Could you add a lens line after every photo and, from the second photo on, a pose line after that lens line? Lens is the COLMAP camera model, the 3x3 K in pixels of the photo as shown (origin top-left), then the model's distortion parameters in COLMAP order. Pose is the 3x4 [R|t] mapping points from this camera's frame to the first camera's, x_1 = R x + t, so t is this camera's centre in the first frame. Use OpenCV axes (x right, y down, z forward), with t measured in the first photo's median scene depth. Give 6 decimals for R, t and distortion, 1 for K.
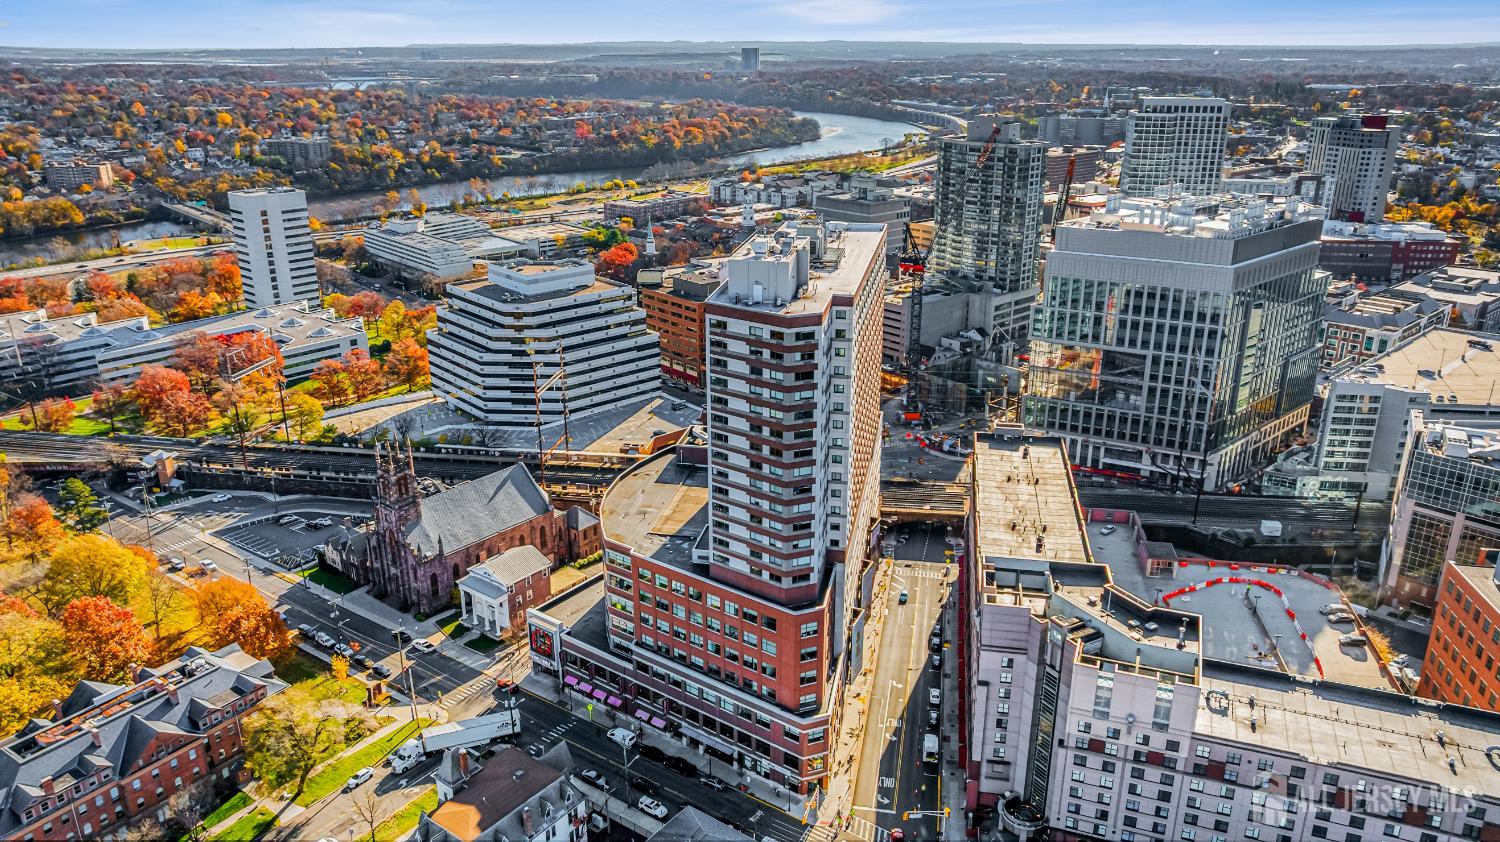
lens RADIAL K [[1100.6, 0, 750.0], [0, 1100.6, 421.0], [0, 0, 1]] dist [-0.042057, 0.039262]
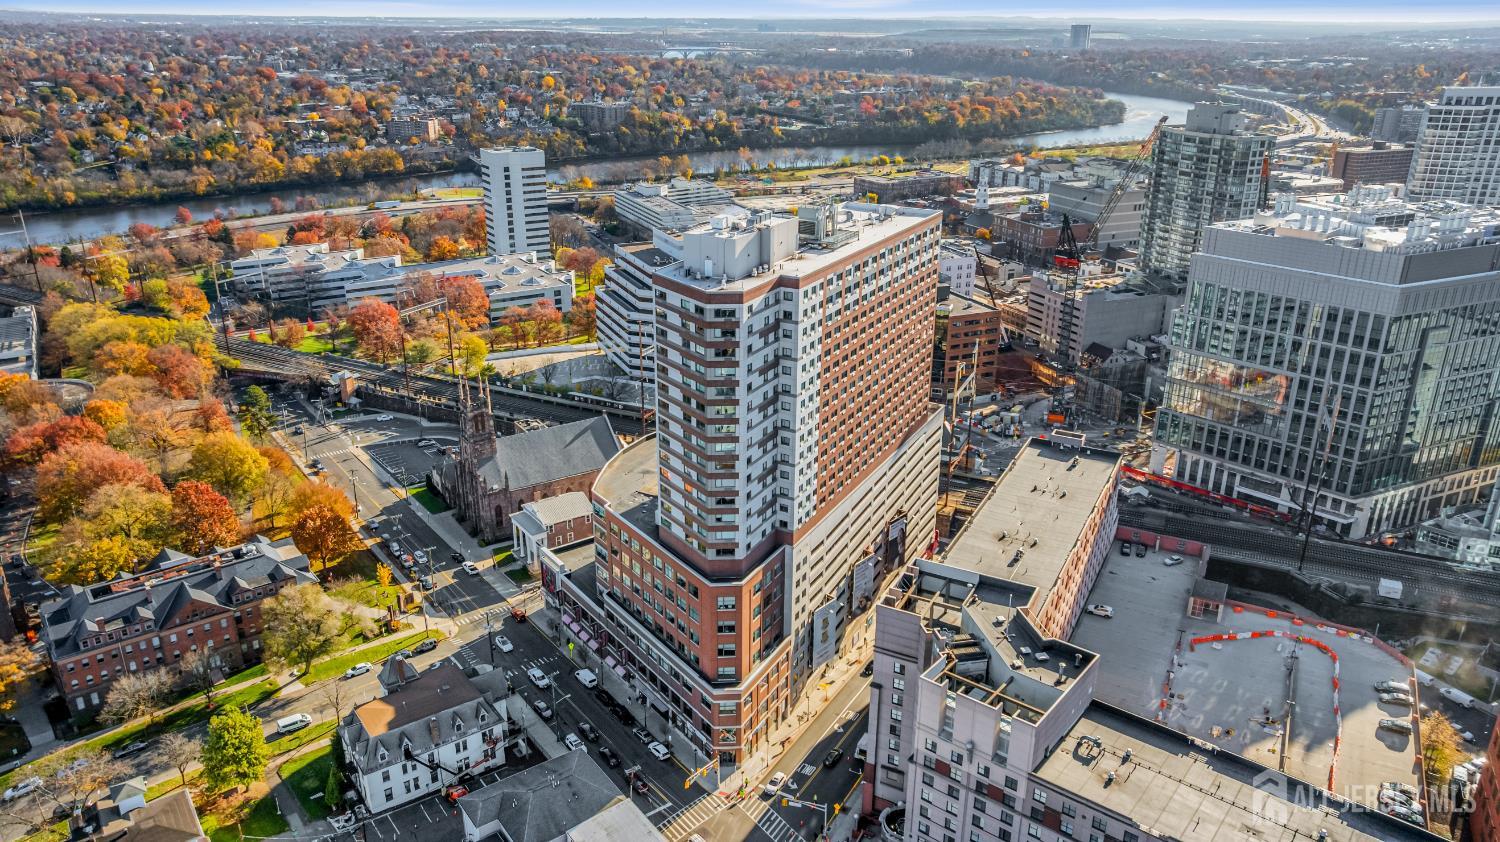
lens RADIAL K [[1100.6, 0, 750.0], [0, 1100.6, 421.0], [0, 0, 1]] dist [-0.042057, 0.039262]
pose [[0.950567, 0.115165, -0.288374, 0.206316], [-0.108907, 0.993336, 0.037709, -0.010620], [0.290795, -0.004439, 0.956775, 0.021107]]
